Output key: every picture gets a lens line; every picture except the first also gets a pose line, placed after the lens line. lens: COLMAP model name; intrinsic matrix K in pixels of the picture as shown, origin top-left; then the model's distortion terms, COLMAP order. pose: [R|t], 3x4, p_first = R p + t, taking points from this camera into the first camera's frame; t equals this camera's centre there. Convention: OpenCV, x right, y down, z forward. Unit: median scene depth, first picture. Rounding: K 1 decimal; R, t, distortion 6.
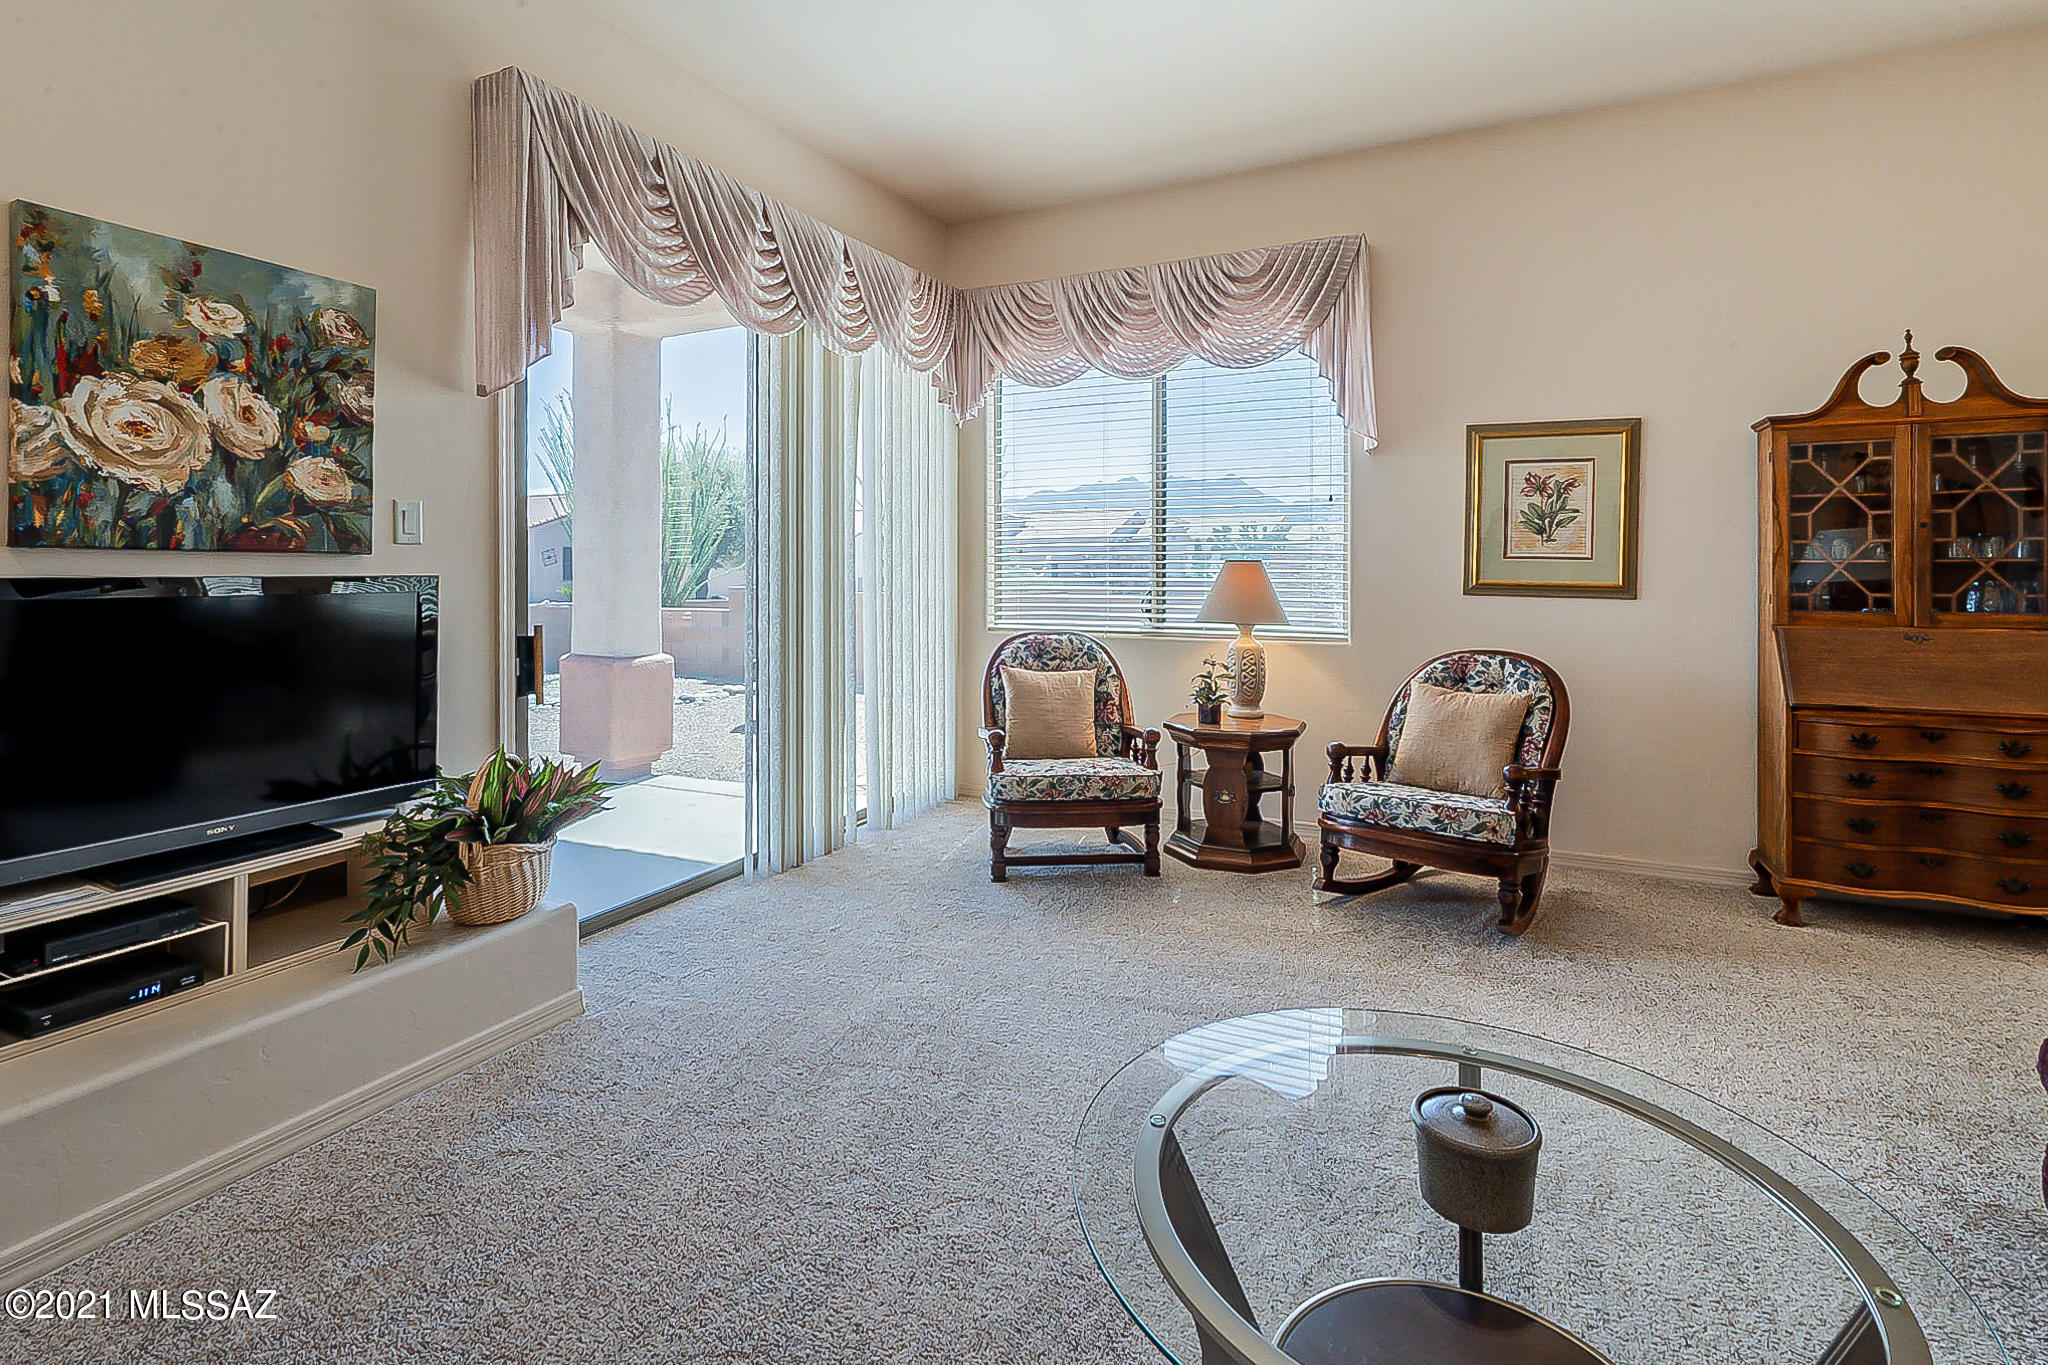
lens RADIAL K [[947.6, 0, 1016.0], [0, 947.6, 570.8], [0, 0, 1]] dist [-0.005989, 0.002611]
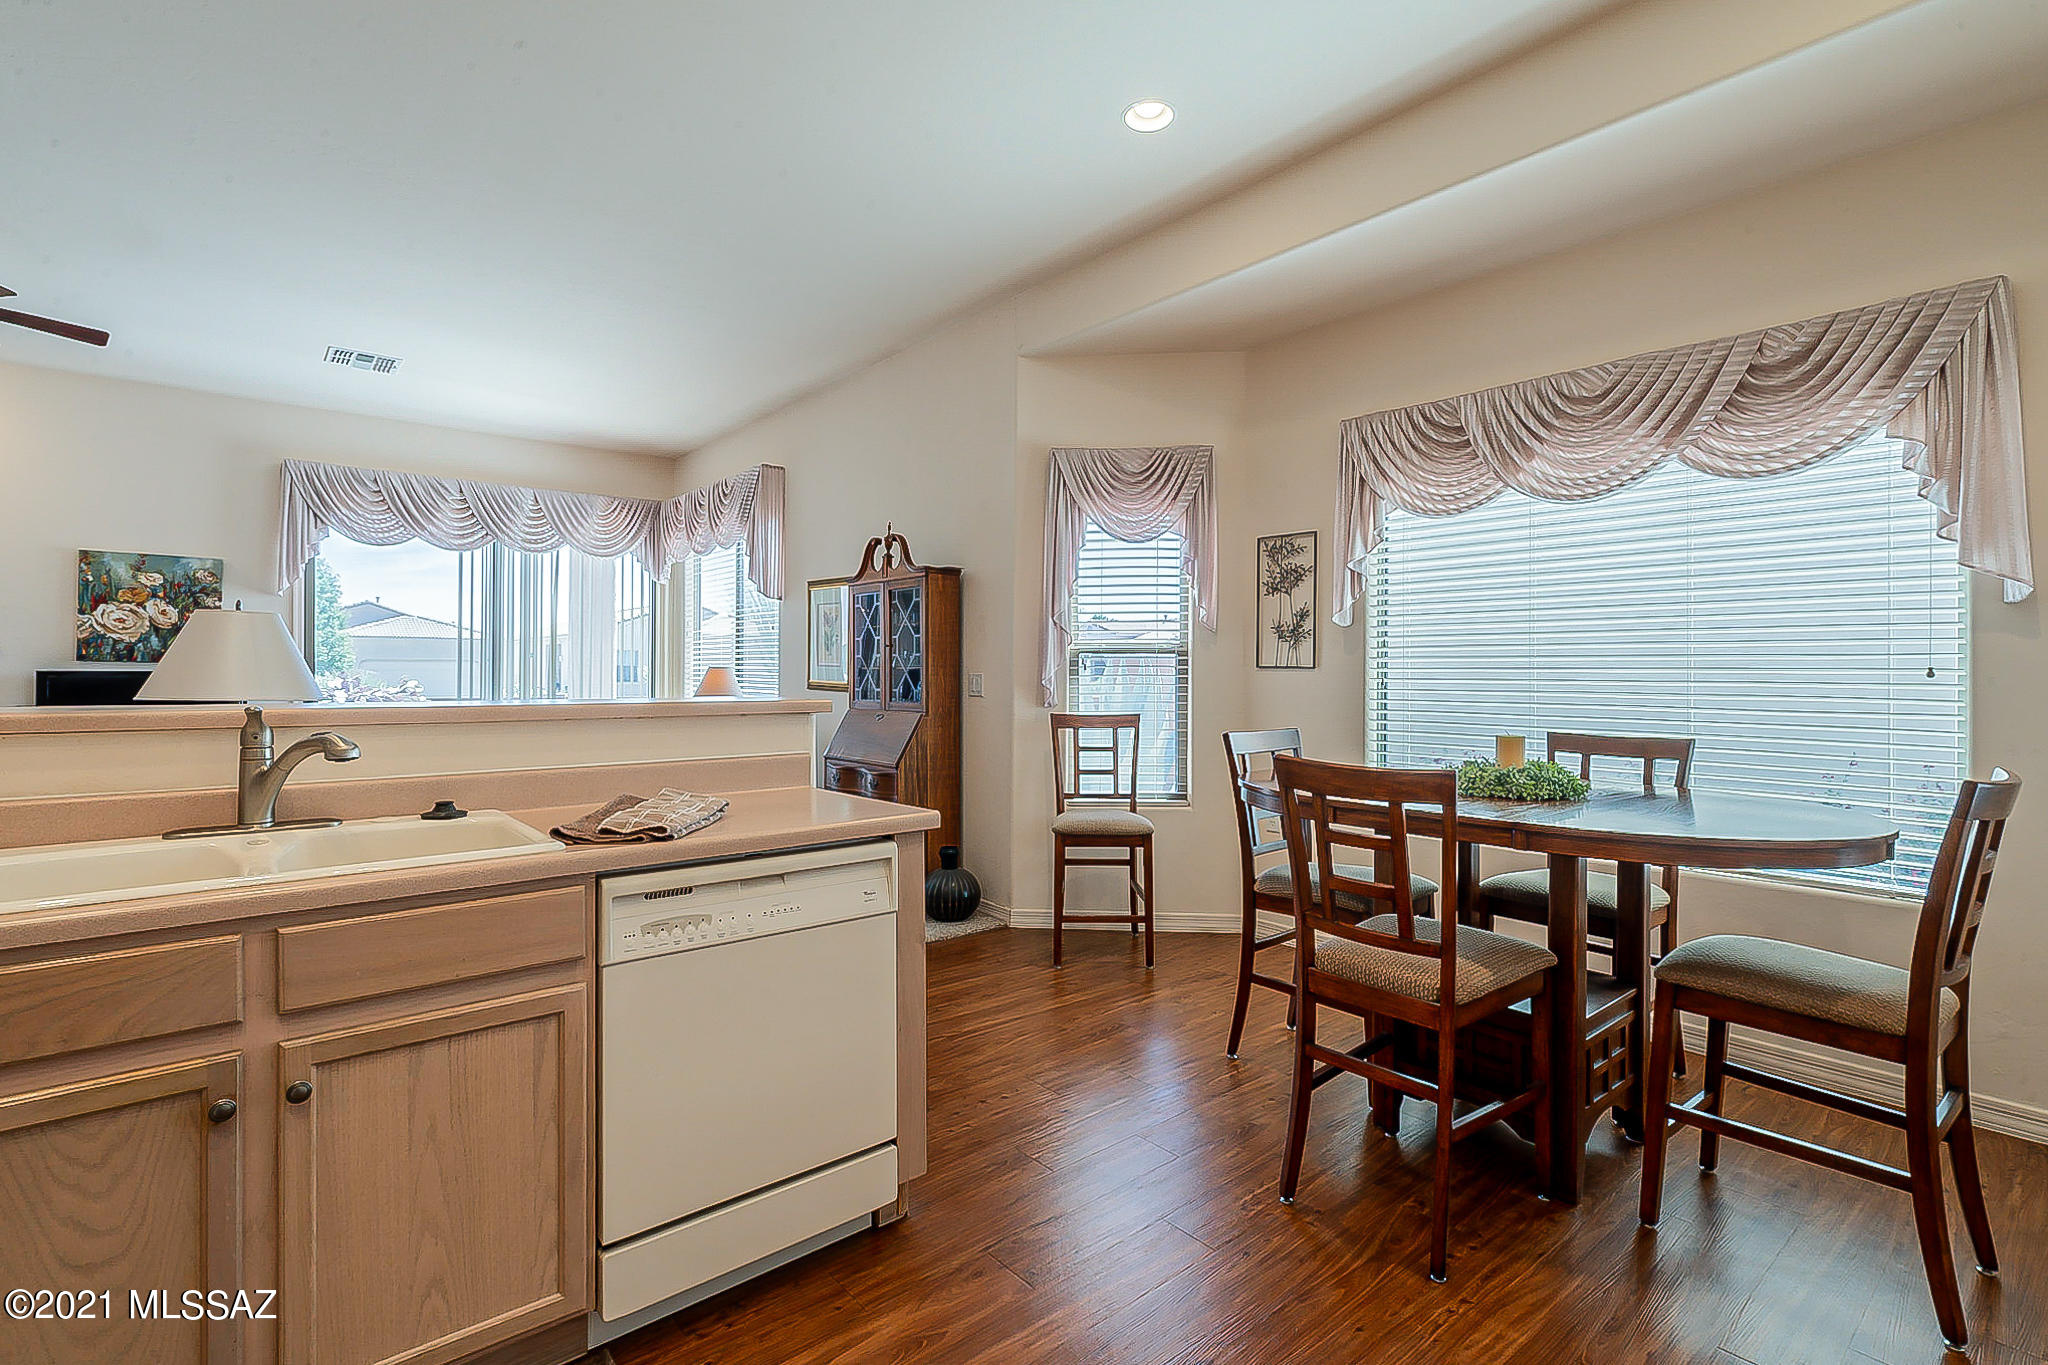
lens RADIAL K [[947.6, 0, 1047.1], [0, 947.6, 670.6], [0, 0, 1]] dist [-0.005989, 0.002611]
pose [[0.920271, 0.004133, -0.391259, 1.836603], [-0.007523, 0.999946, -0.007134, 0.003130], [0.391209, 0.009508, 0.920253, -0.365649]]
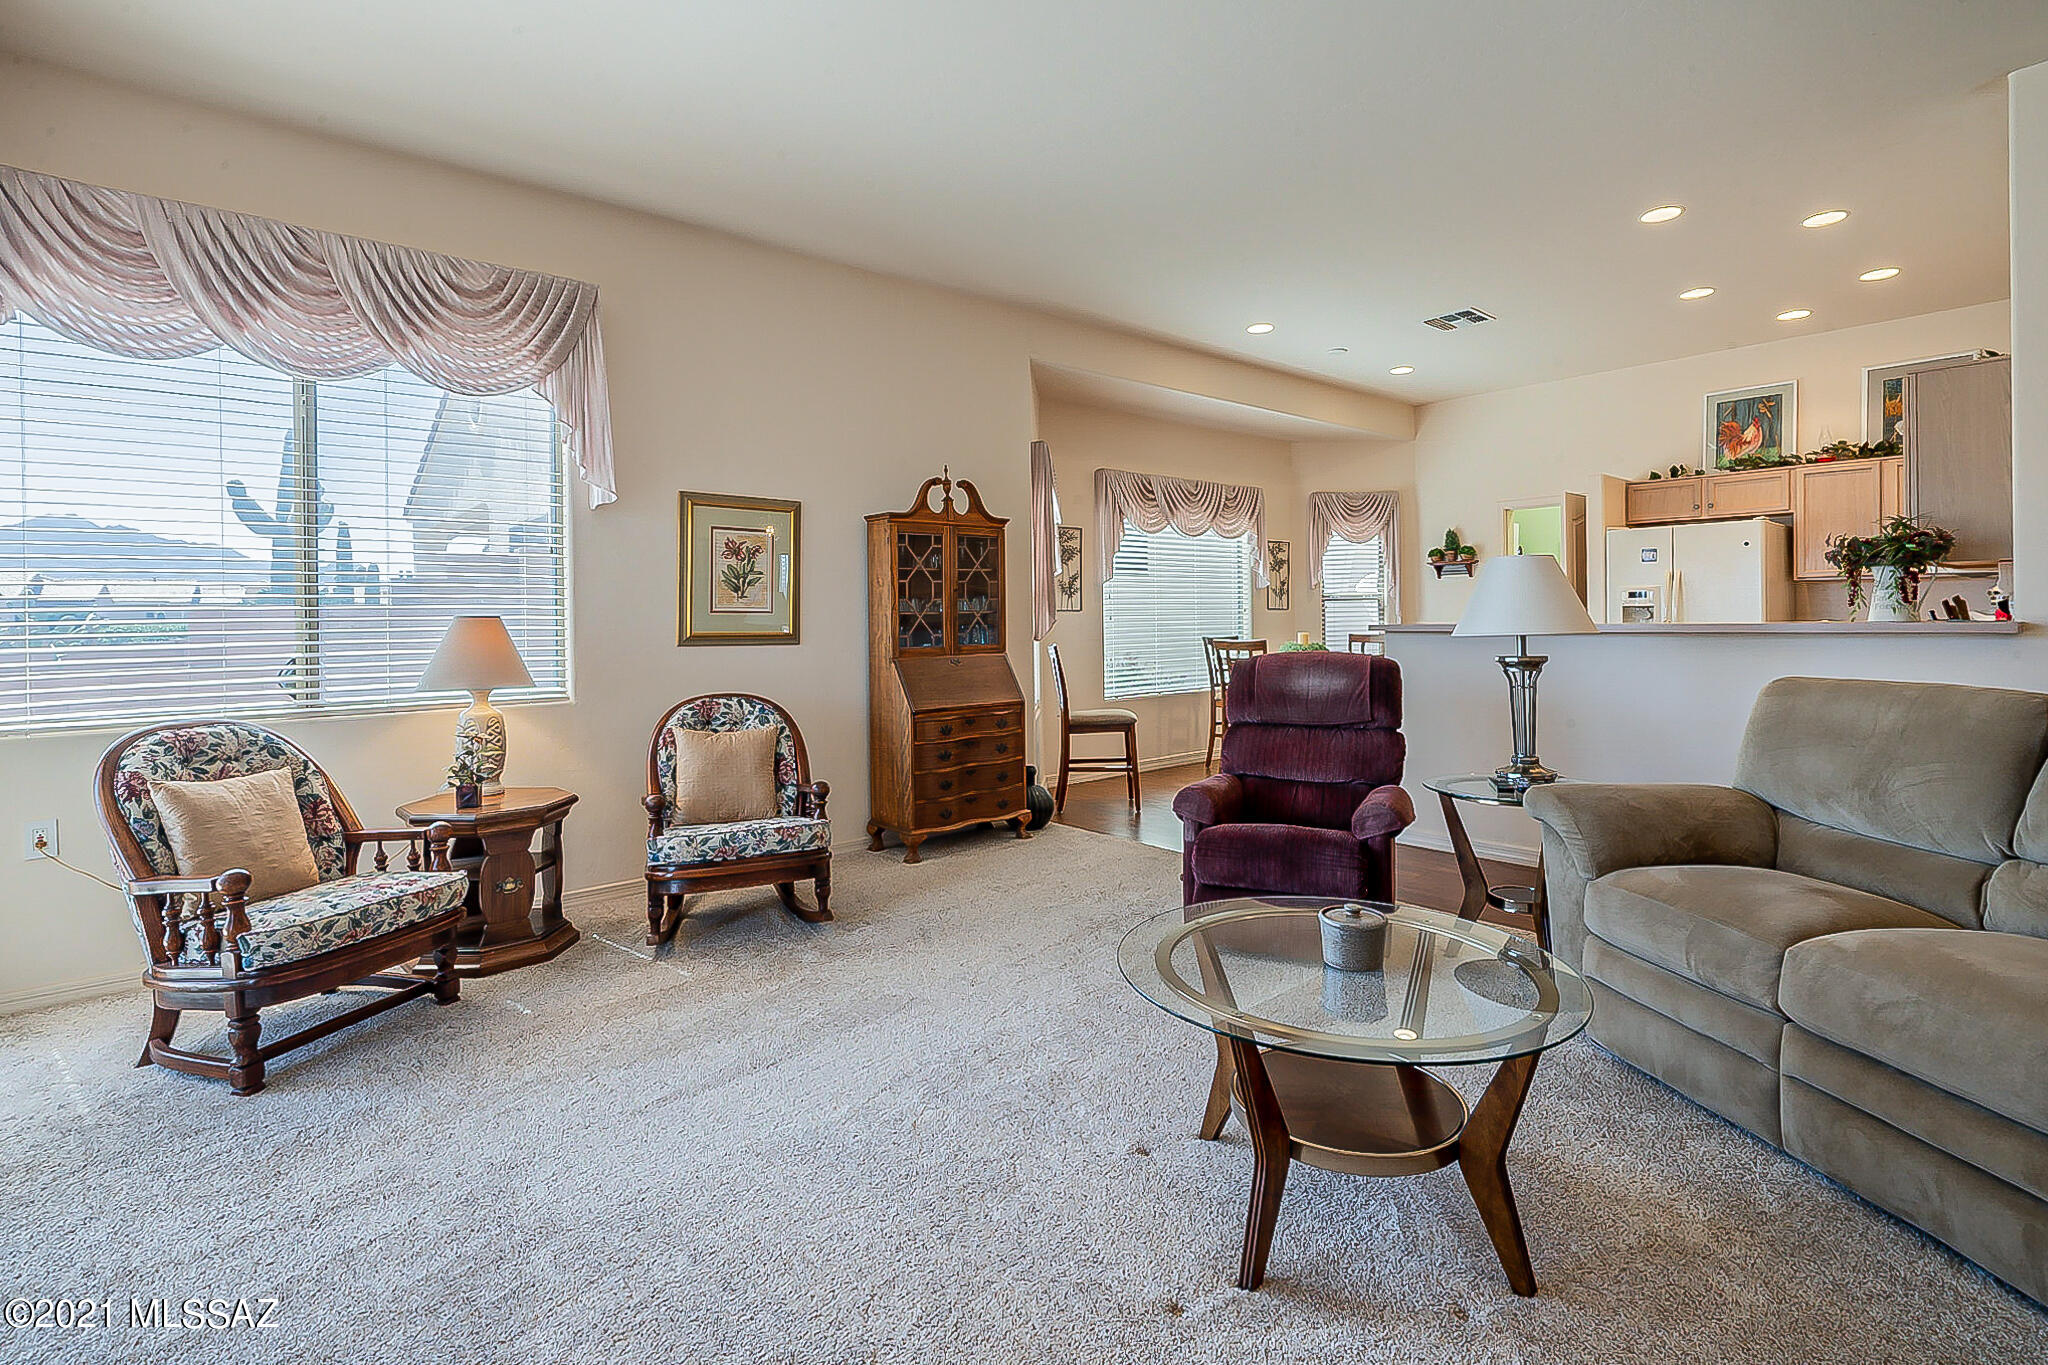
lens RADIAL K [[947.6, 0, 1008.1], [0, 947.6, 620.8], [0, 0, 1]] dist [-0.005989, 0.002611]
pose [[0.423462, -0.010913, 0.905848, -0.444527], [0.017787, 0.999835, 0.003730, -0.001586], [-0.905739, 0.014533, 0.423586, 0.246730]]
